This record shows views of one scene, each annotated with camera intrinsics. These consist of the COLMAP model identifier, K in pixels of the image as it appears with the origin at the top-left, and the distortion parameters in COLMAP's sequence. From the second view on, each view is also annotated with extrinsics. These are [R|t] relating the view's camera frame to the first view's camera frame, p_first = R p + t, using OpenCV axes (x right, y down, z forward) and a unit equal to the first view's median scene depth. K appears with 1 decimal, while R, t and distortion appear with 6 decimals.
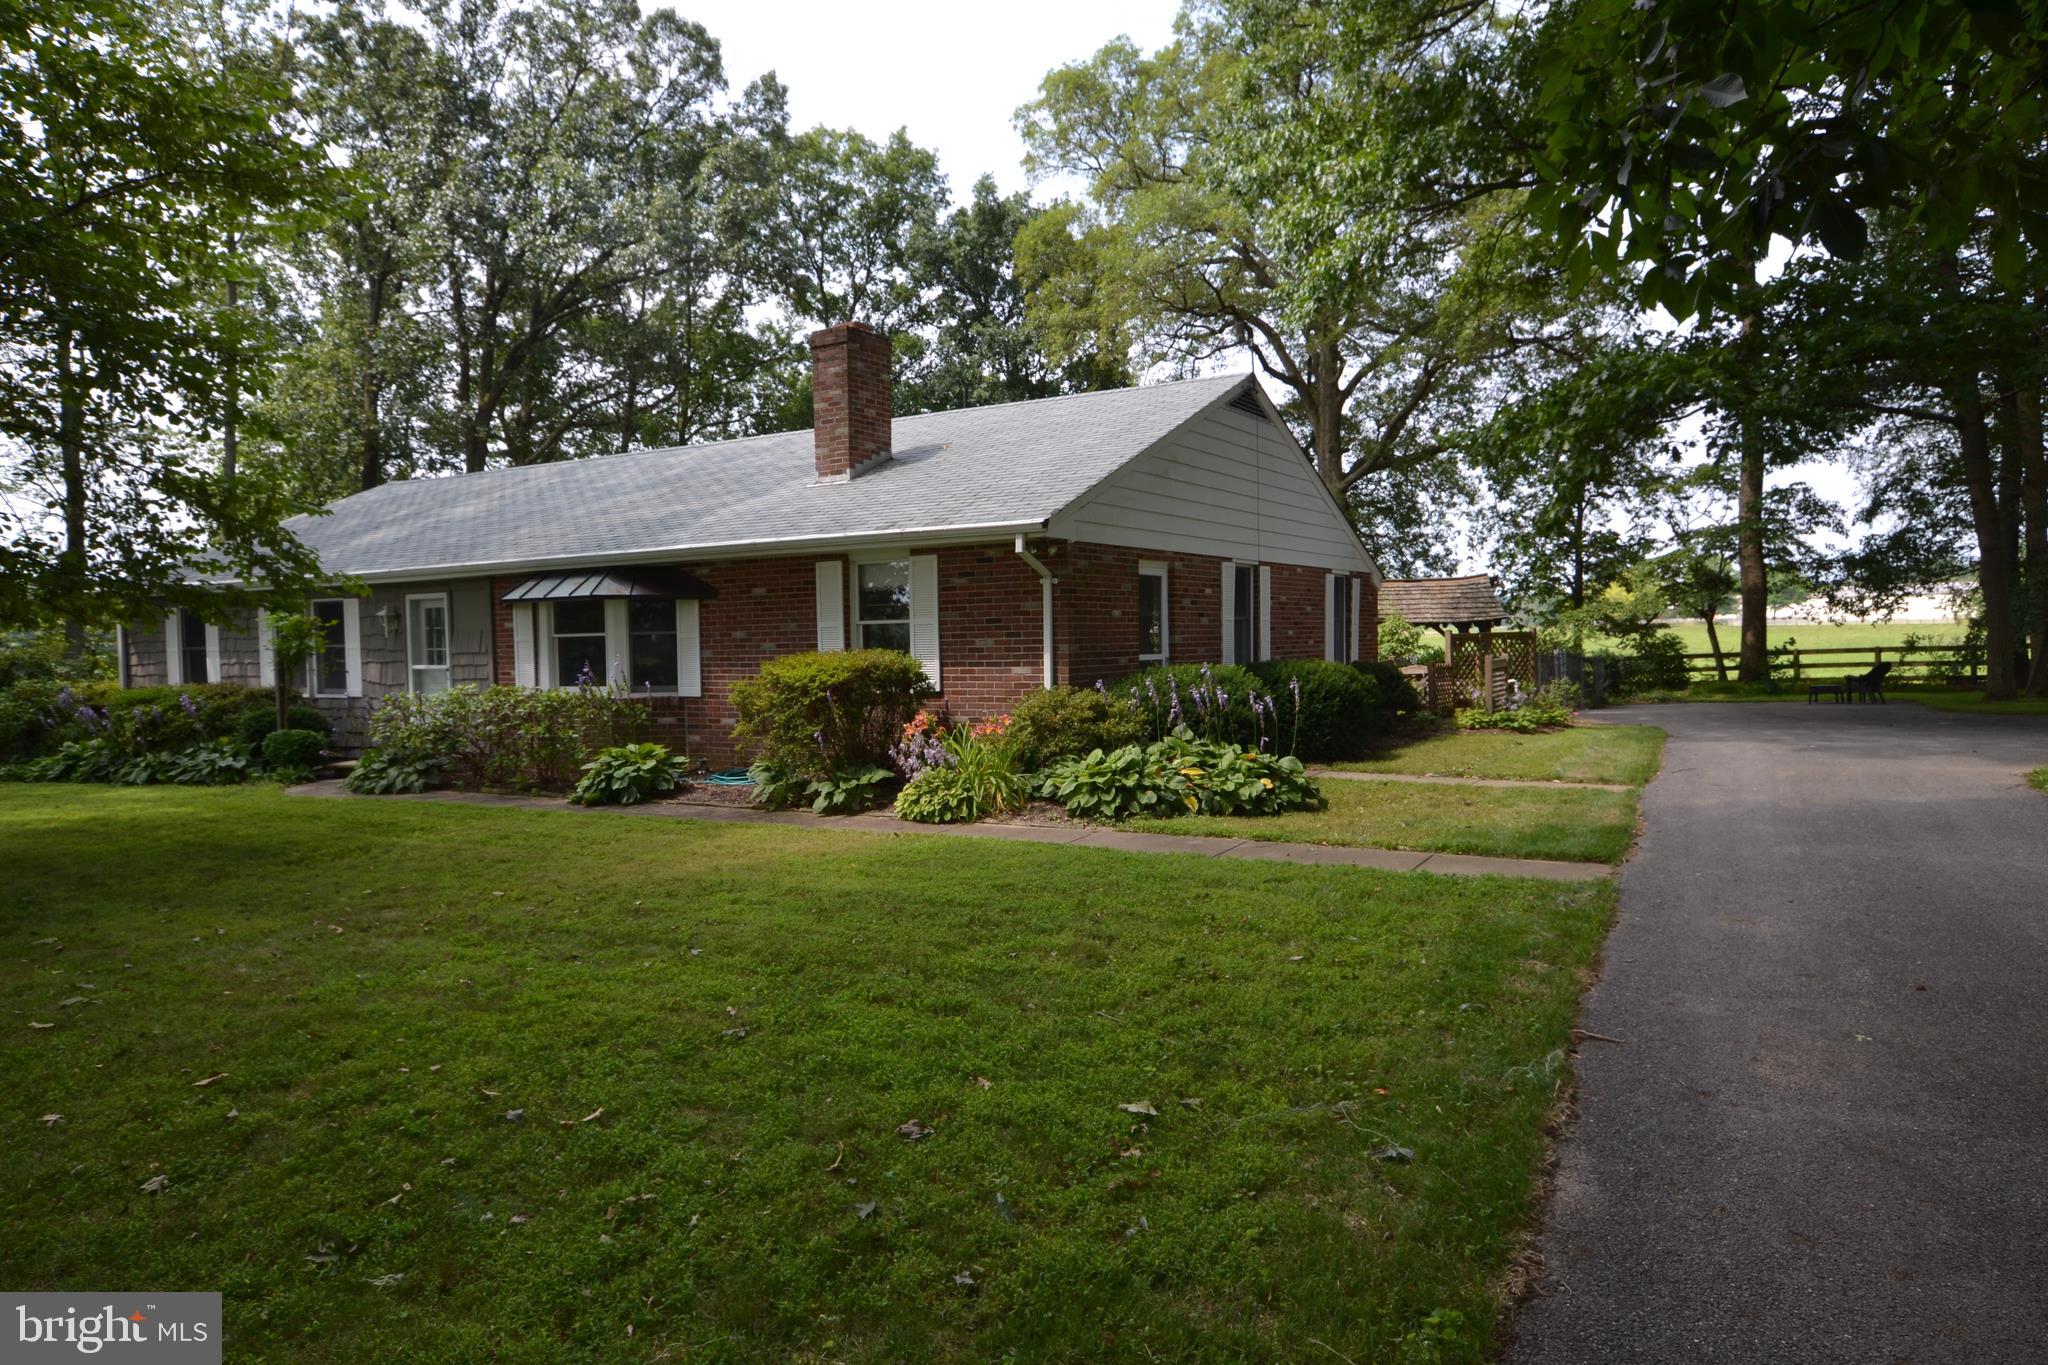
lens RADIAL K [[1309.6, 0, 1024.0], [0, 1309.6, 682.5], [0, 0, 1]] dist [-0.007391, 0.010463]
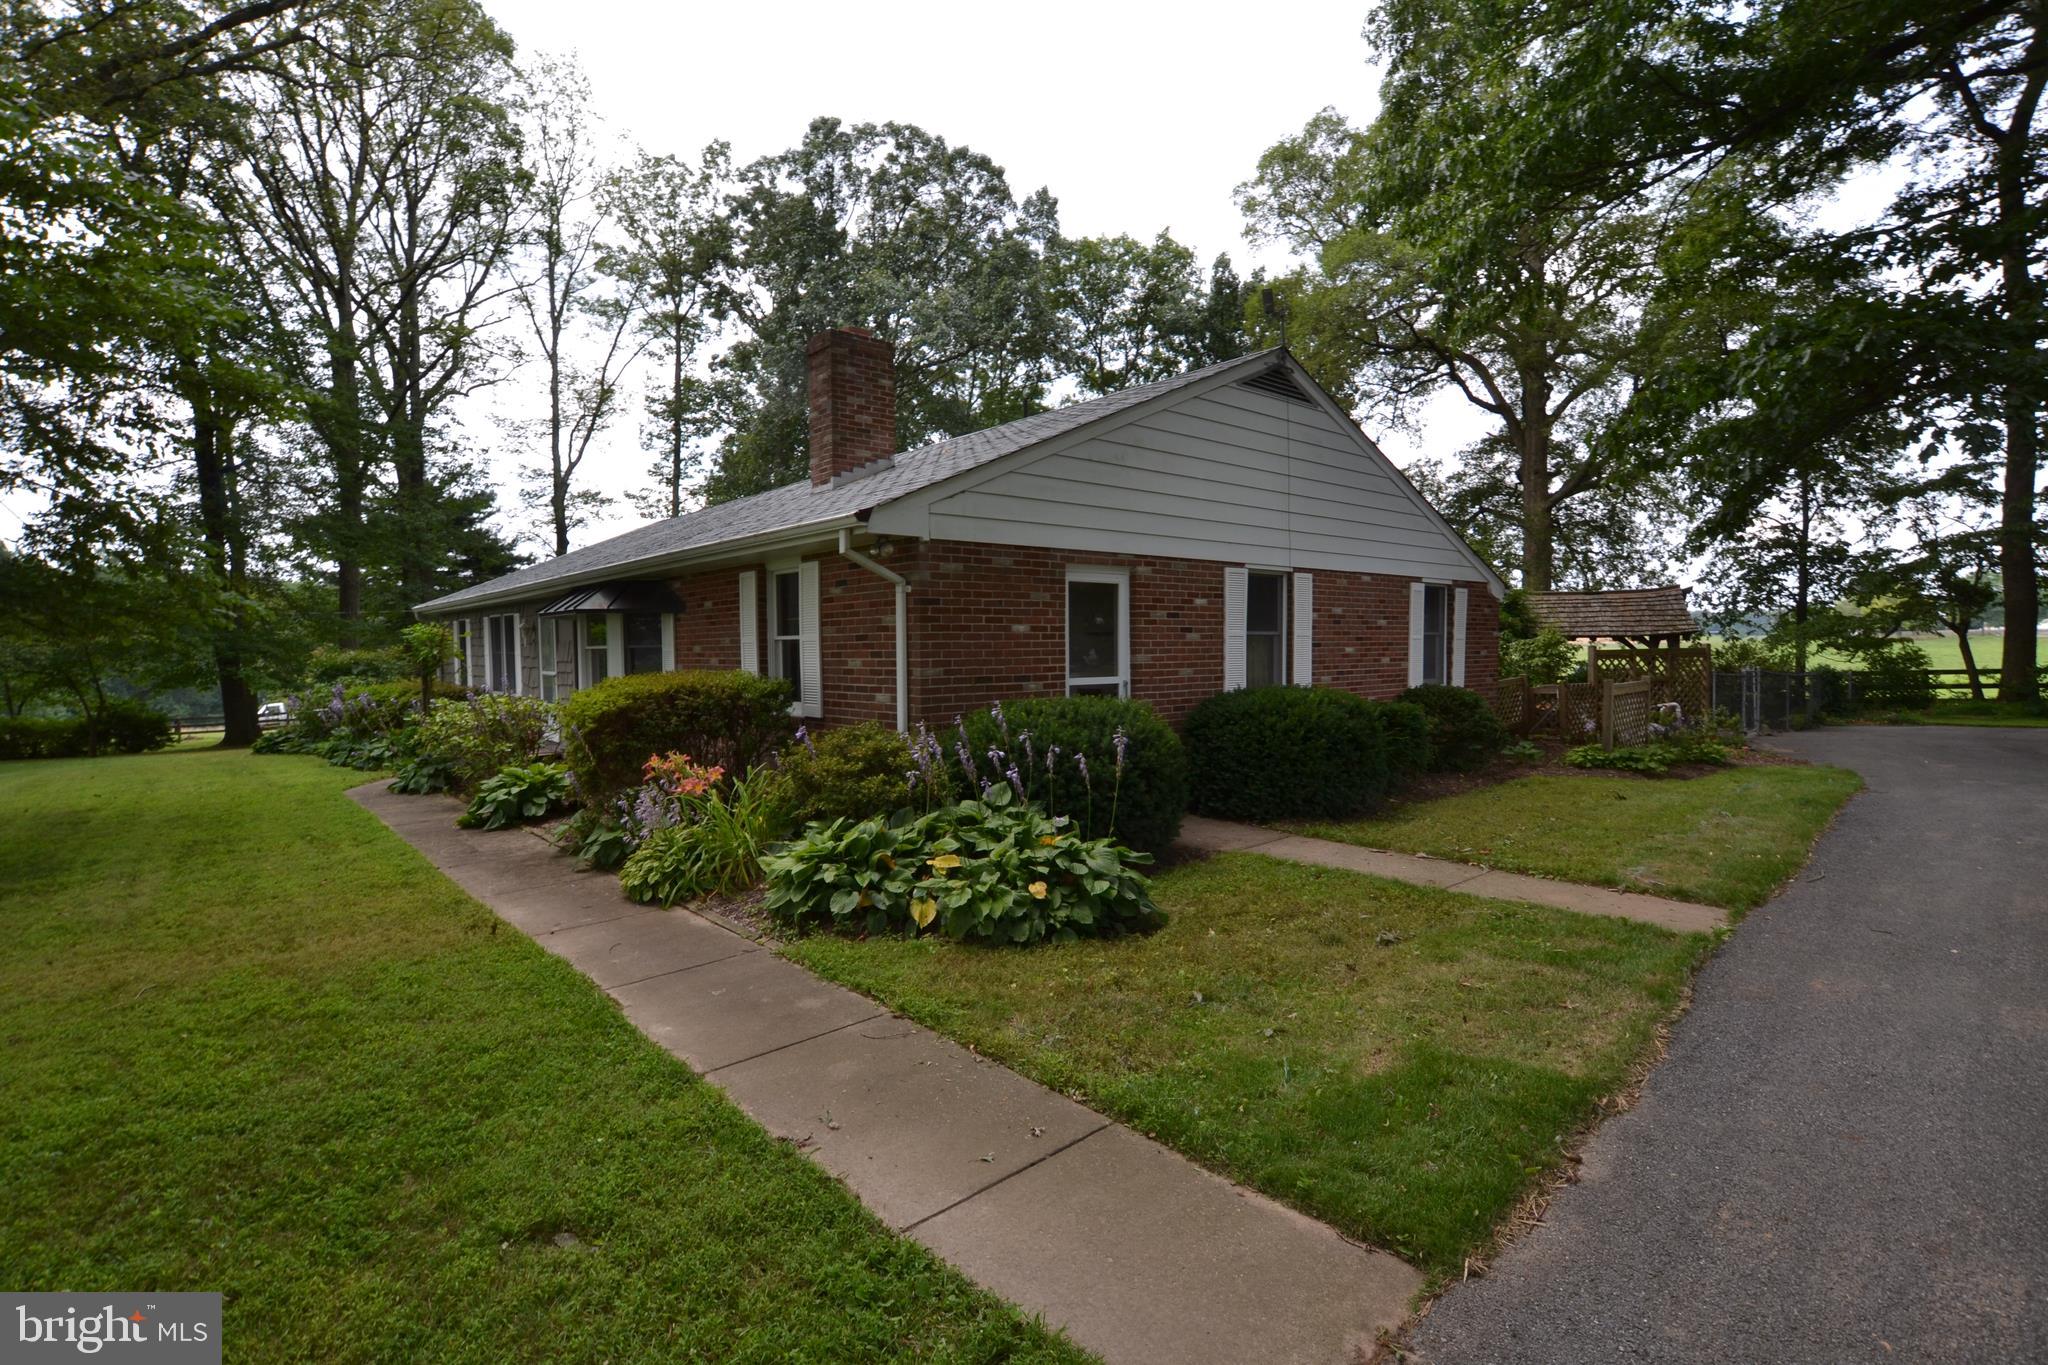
lens RADIAL K [[968.9, 0, 1024.0], [0, 968.9, 682.5], [0, 0, 1]] dist [0.002688, -0.015582]
pose [[0.954798, 0.018875, -0.296656, 0.094524], [-0.016877, 0.999814, 0.009293, -0.009224], [0.296777, -0.003866, 0.954939, 0.157716]]
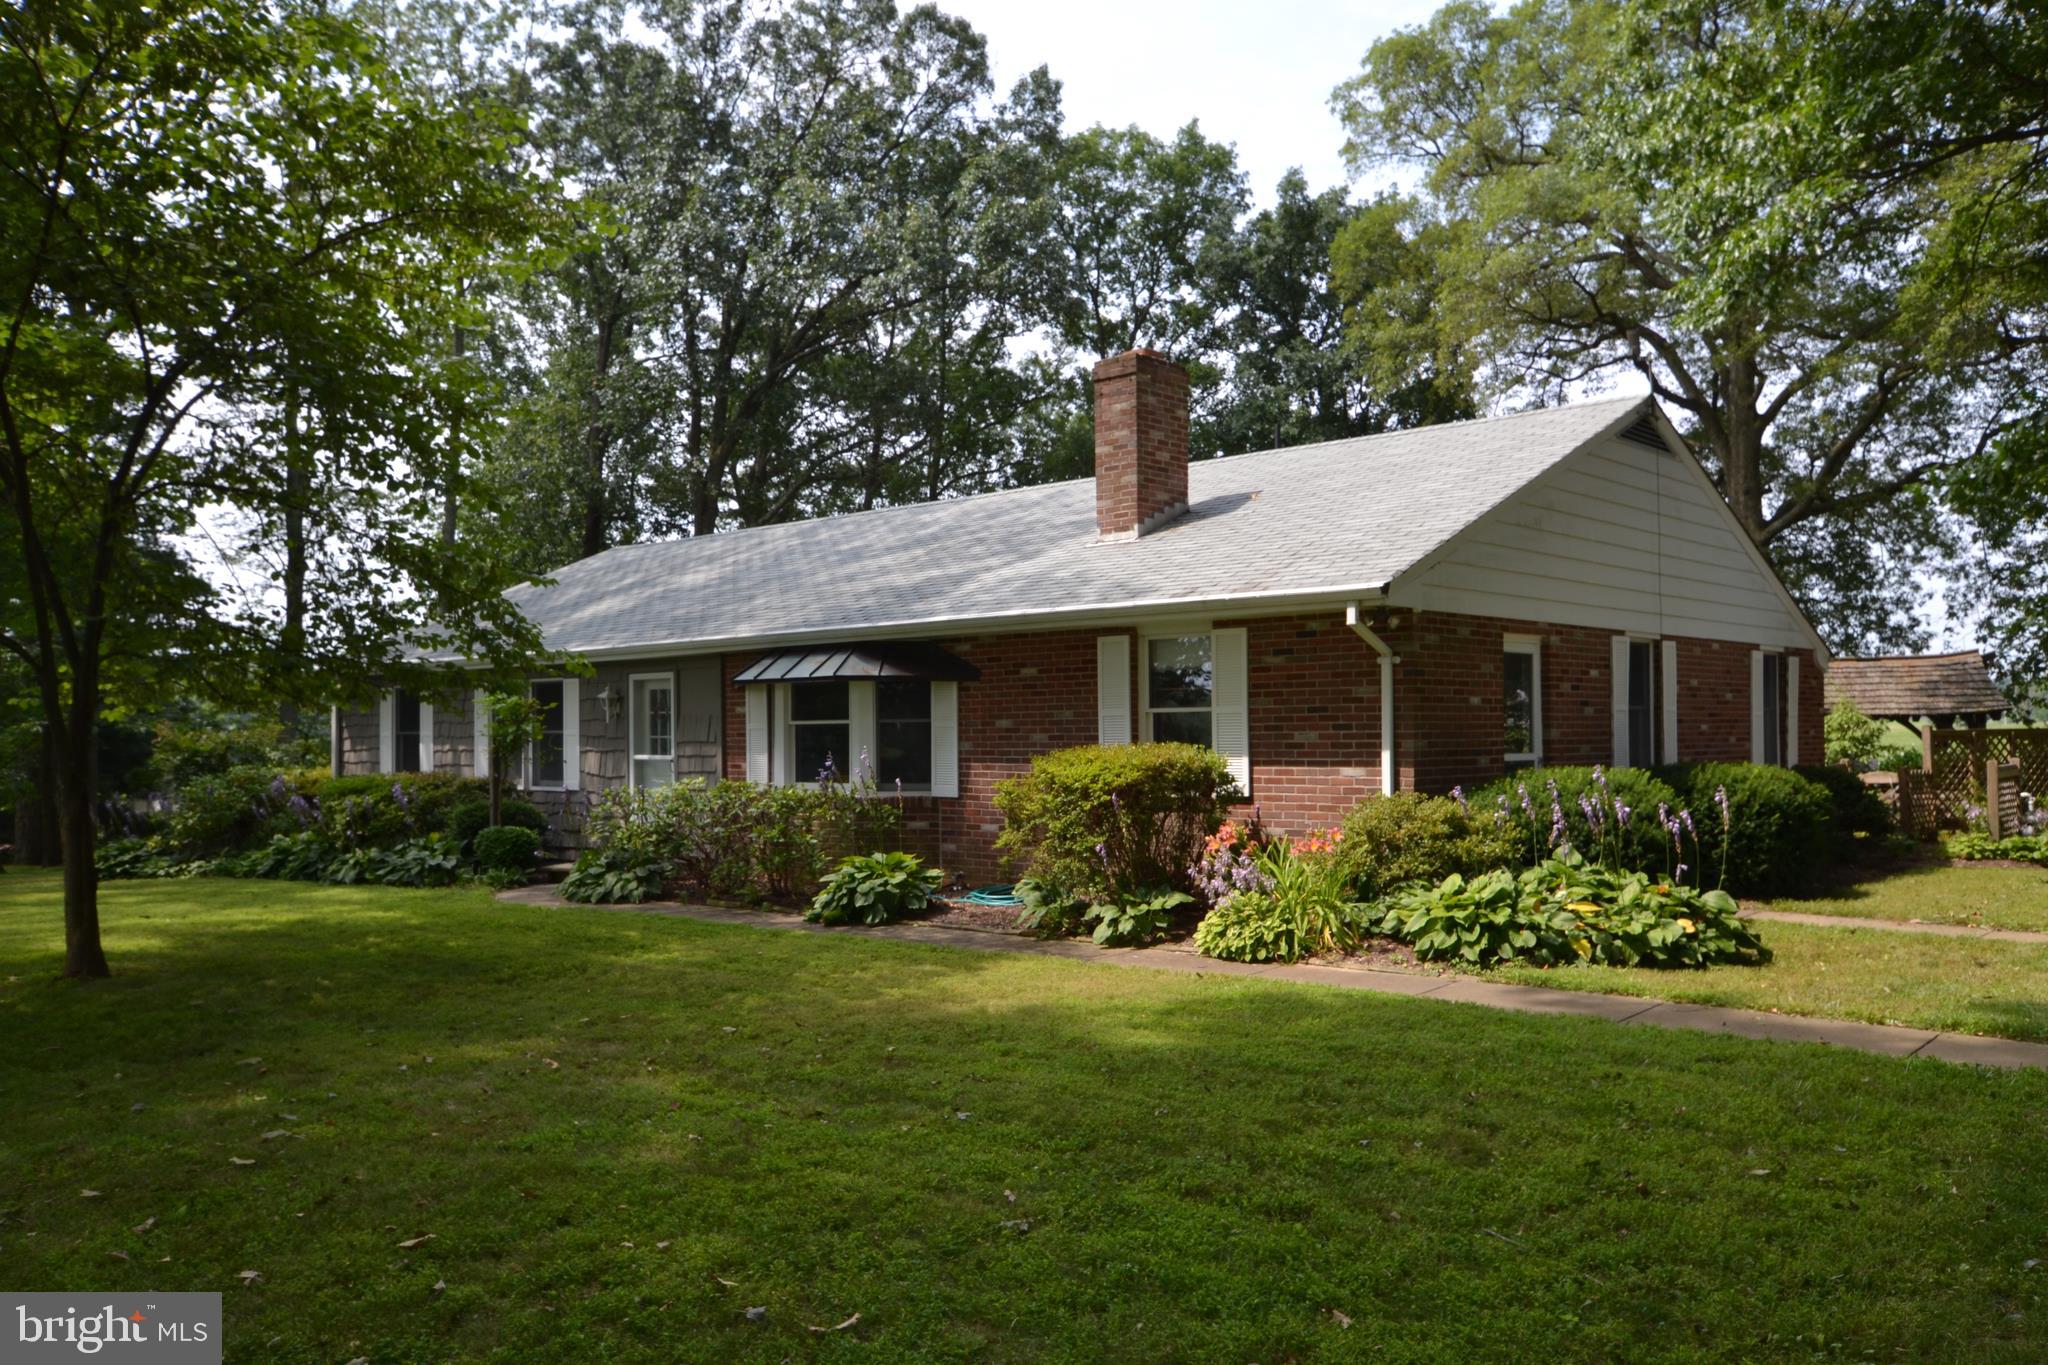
lens RADIAL K [[1589.8, 0, 1024.0], [0, 1589.8, 682.5], [0, 0, 1]] dist [-0.015269, 0.062396]
pose [[0.981225, 0.003563, -0.192834, -0.004240], [-0.015622, 0.998012, -0.061050, -0.000432], [0.192234, 0.062916, 0.979330, 0.004560]]
